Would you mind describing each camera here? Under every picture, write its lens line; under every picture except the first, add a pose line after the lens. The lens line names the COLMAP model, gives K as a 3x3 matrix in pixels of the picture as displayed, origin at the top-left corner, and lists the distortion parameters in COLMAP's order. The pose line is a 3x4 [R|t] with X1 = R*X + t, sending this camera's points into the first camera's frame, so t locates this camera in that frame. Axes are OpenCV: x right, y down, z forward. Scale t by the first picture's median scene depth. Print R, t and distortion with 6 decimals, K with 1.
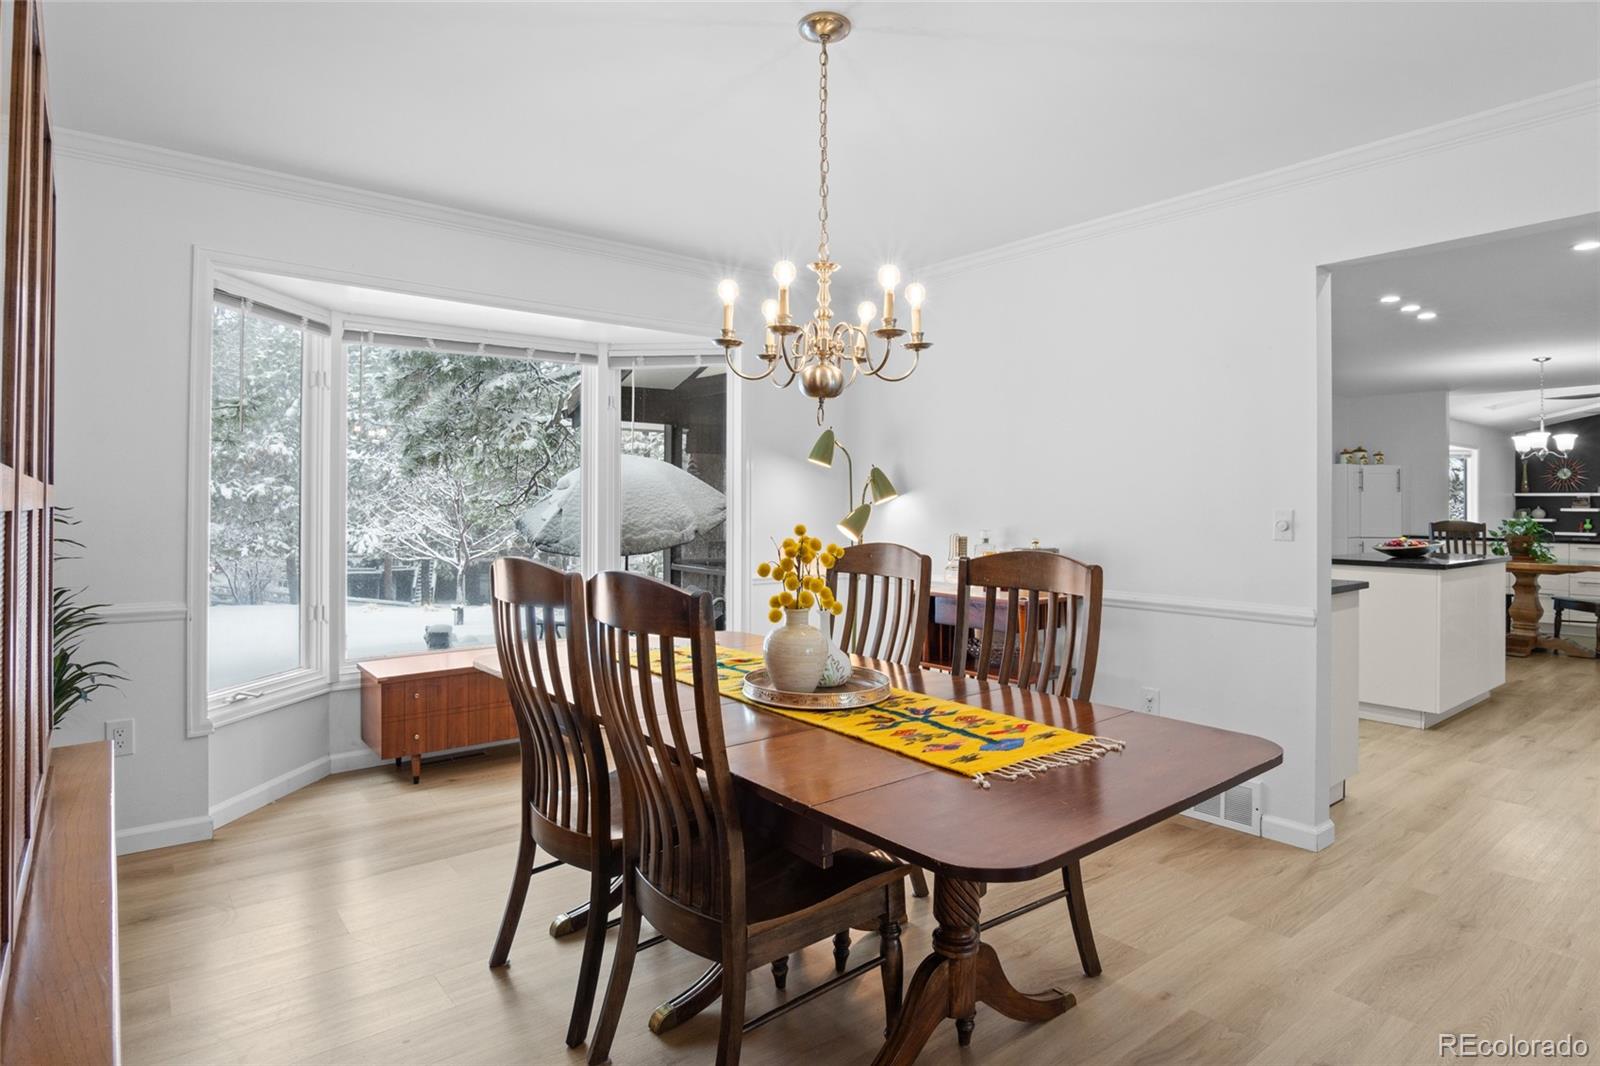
lens RADIAL K [[875.8, 0, 813.1], [0, 875.8, 501.5], [0, 0, 1]] dist [-0.024085, -0.000638]
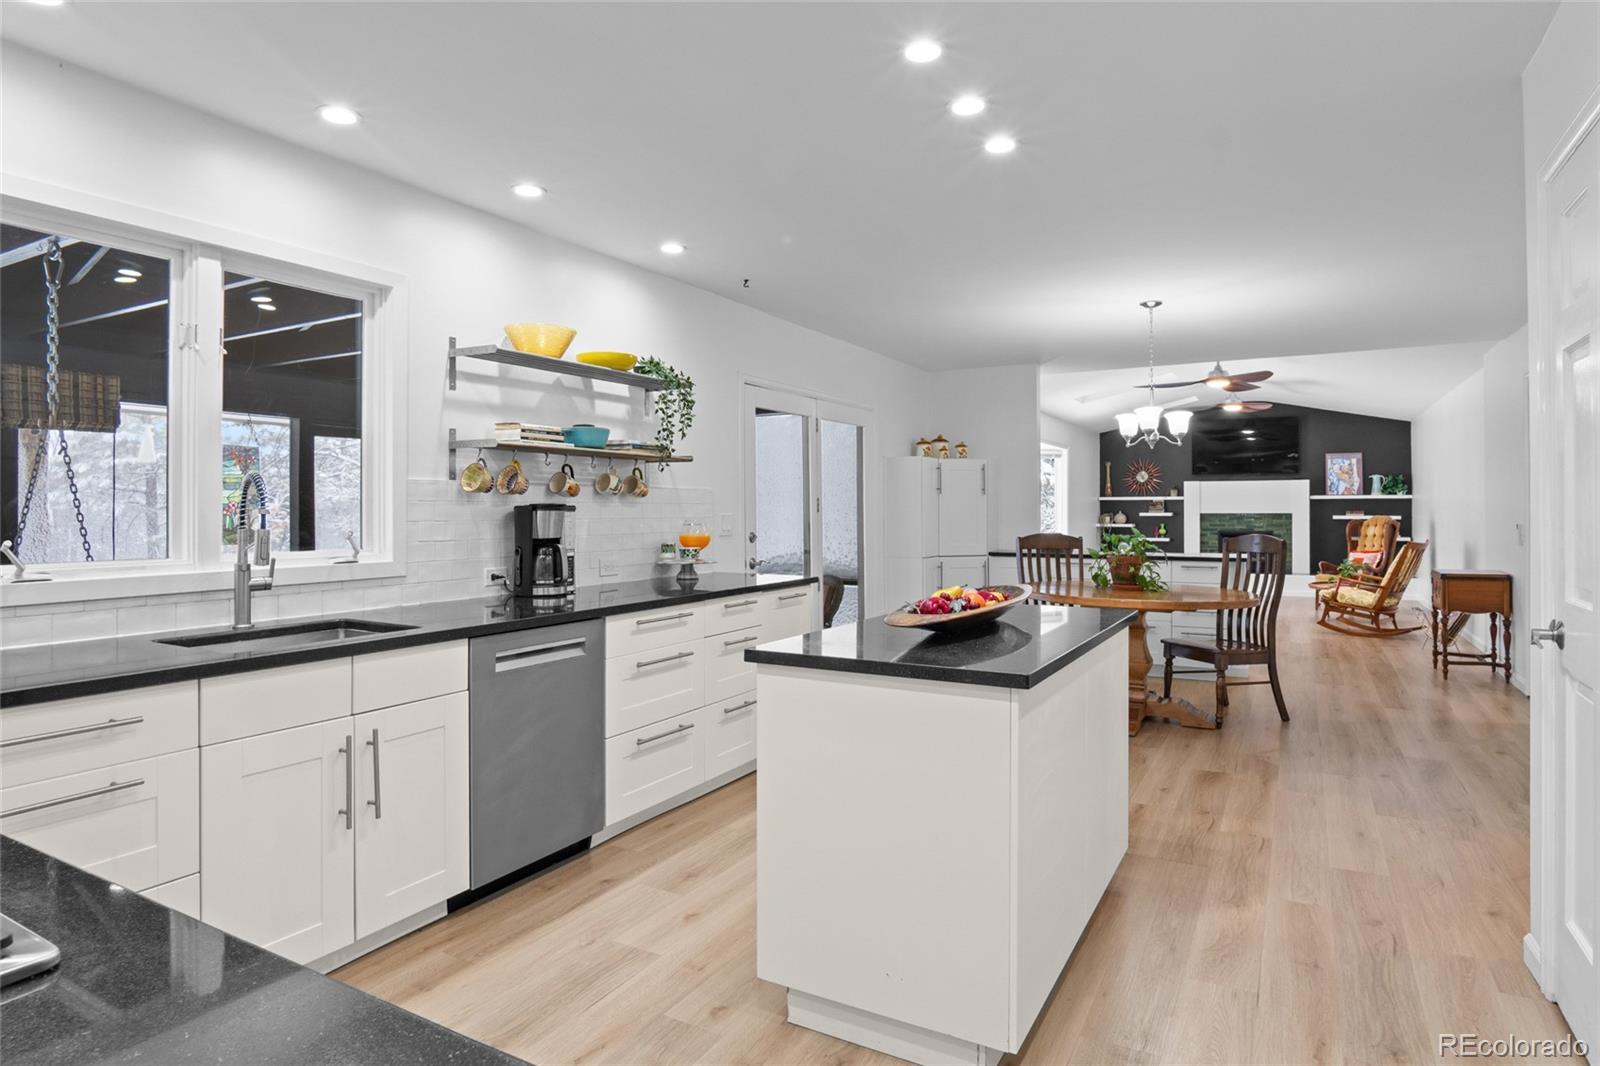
lens RADIAL K [[875.8, 0, 817.4], [0, 875.8, 503.1], [0, 0, 1]] dist [-0.024085, -0.000638]
pose [[0.927595, -0.001879, 0.373582, 0.281213], [0.003366, 0.999989, -0.003327, -0.001370], [-0.373572, 0.004343, 0.927591, 0.378659]]
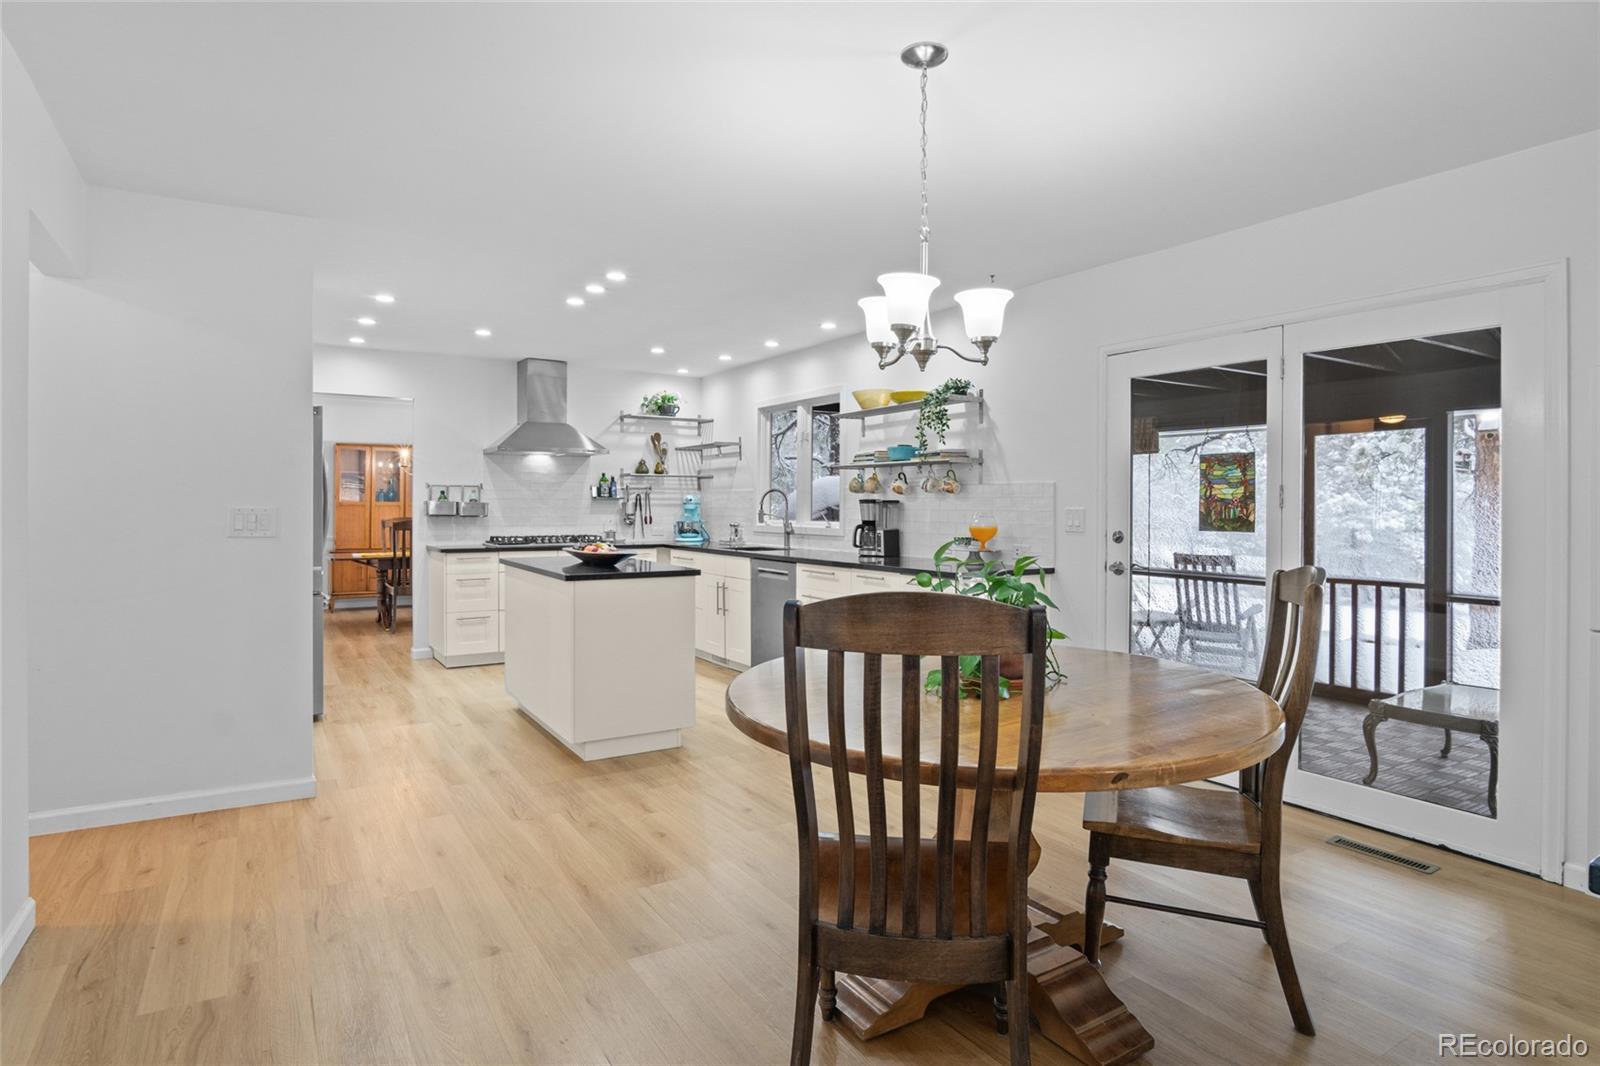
lens RADIAL K [[875.8, 0, 799.5], [0, 875.8, 506.0], [0, 0, 1]] dist [-0.024085, -0.000638]
pose [[-0.122966, -0.000789, -0.992411, 1.001934], [-0.000924, 0.999999, -0.000680, 0.002914], [0.992410, 0.000833, -0.122967, 0.846753]]
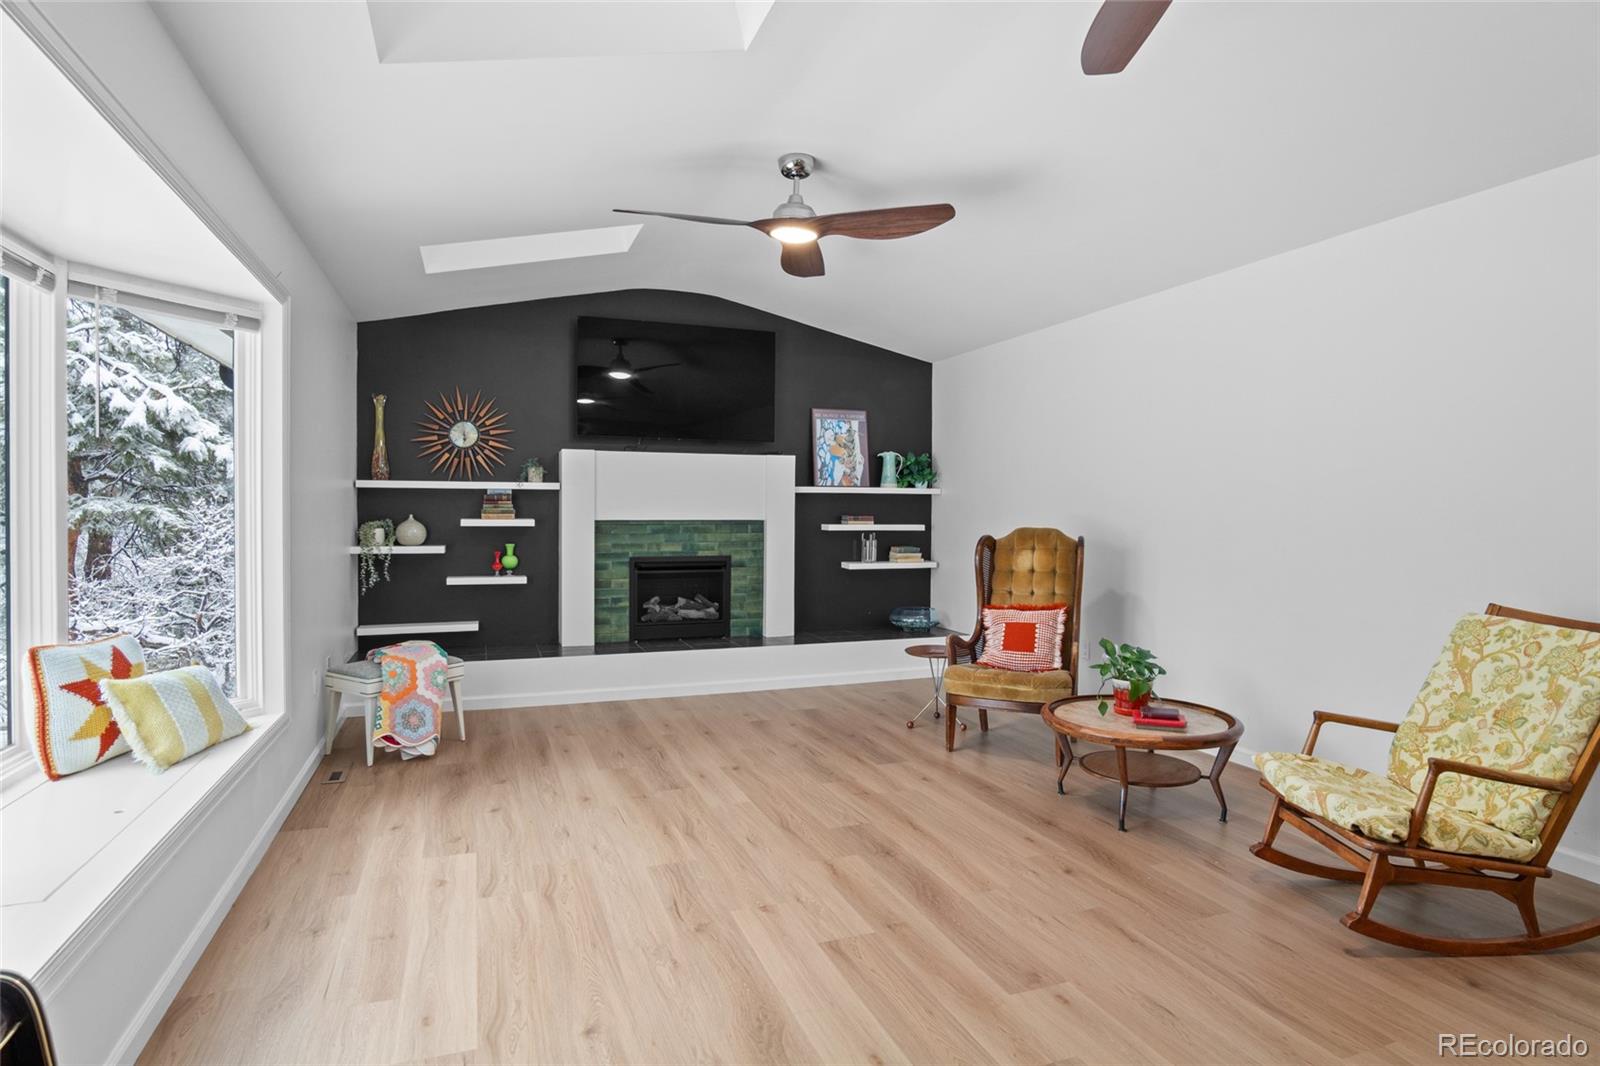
lens RADIAL K [[875.8, 0, 800.9], [0, 875.8, 521.0], [0, 0, 1]] dist [-0.024085, -0.000638]
pose [[0.324716, -0.012662, 0.945727, 0.901852], [-0.005961, 0.999863, 0.015434, 0.002741], [-0.945793, -0.010649, 0.324596, 1.211291]]
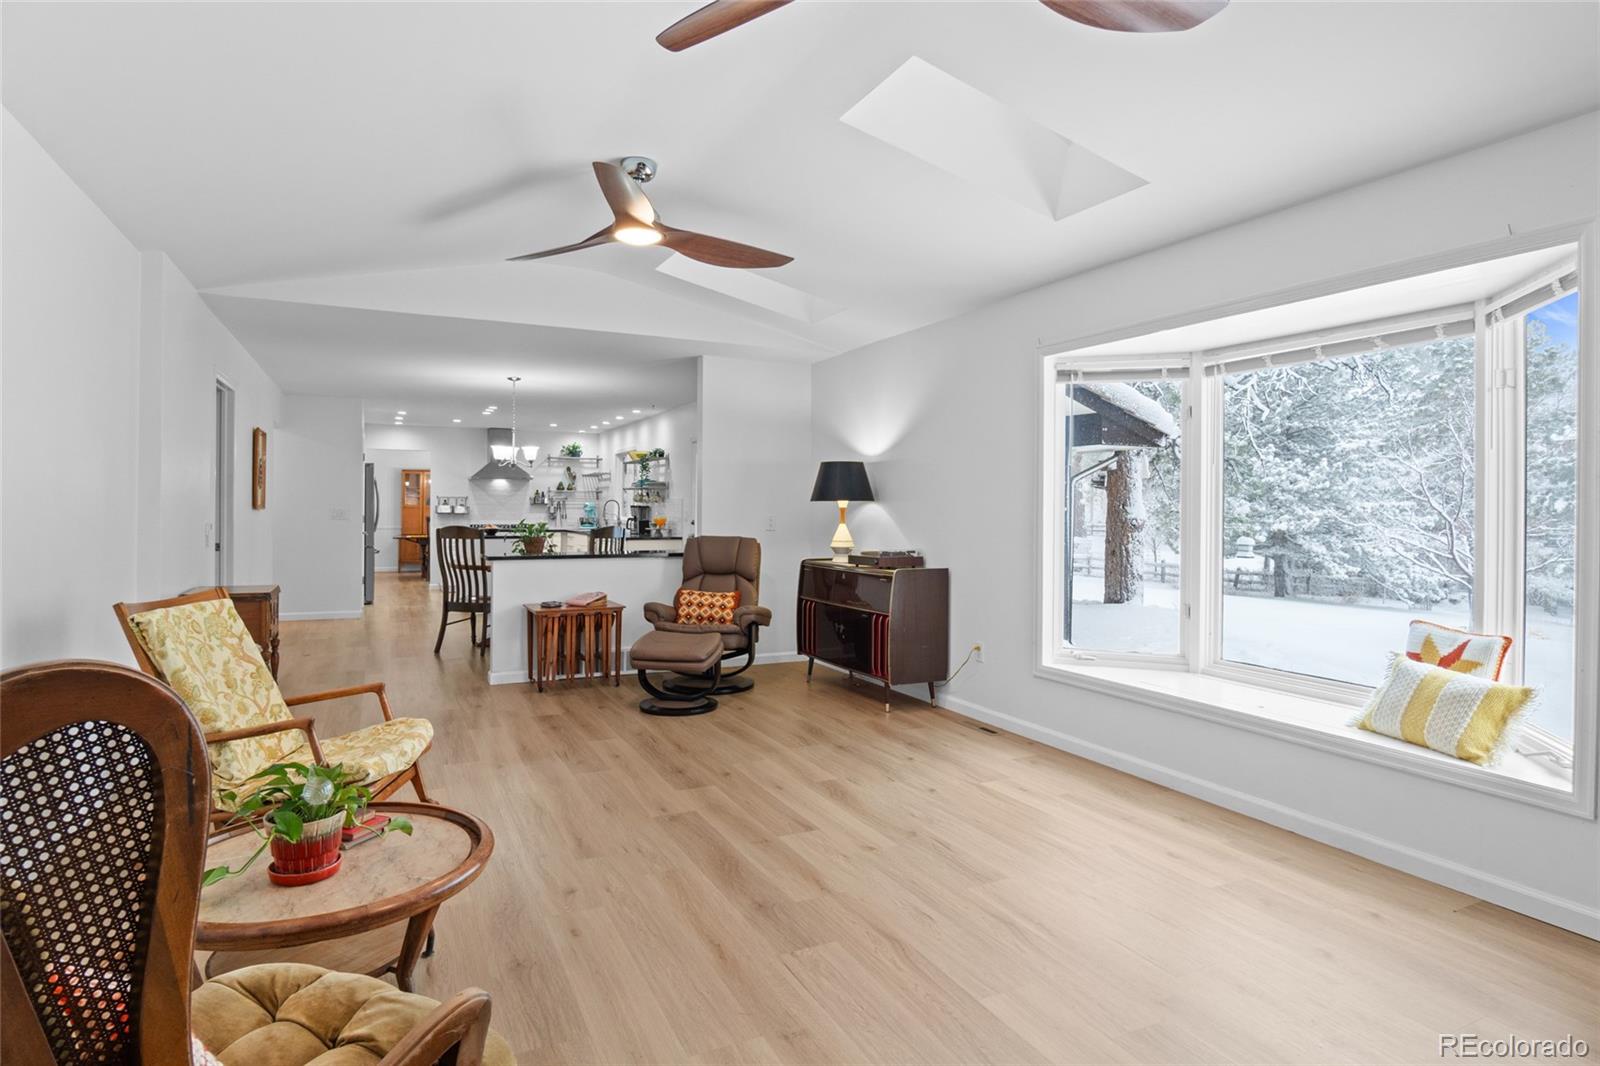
lens RADIAL K [[875.8, 0, 818.2], [0, 875.8, 512.2], [0, 0, 1]] dist [-0.024085, -0.000638]
pose [[-0.215237, 0.001098, -0.976561, 1.593953], [-0.004328, 0.999988, 0.002079, 0.003851], [0.976552, 0.004673, -0.215230, 1.390235]]
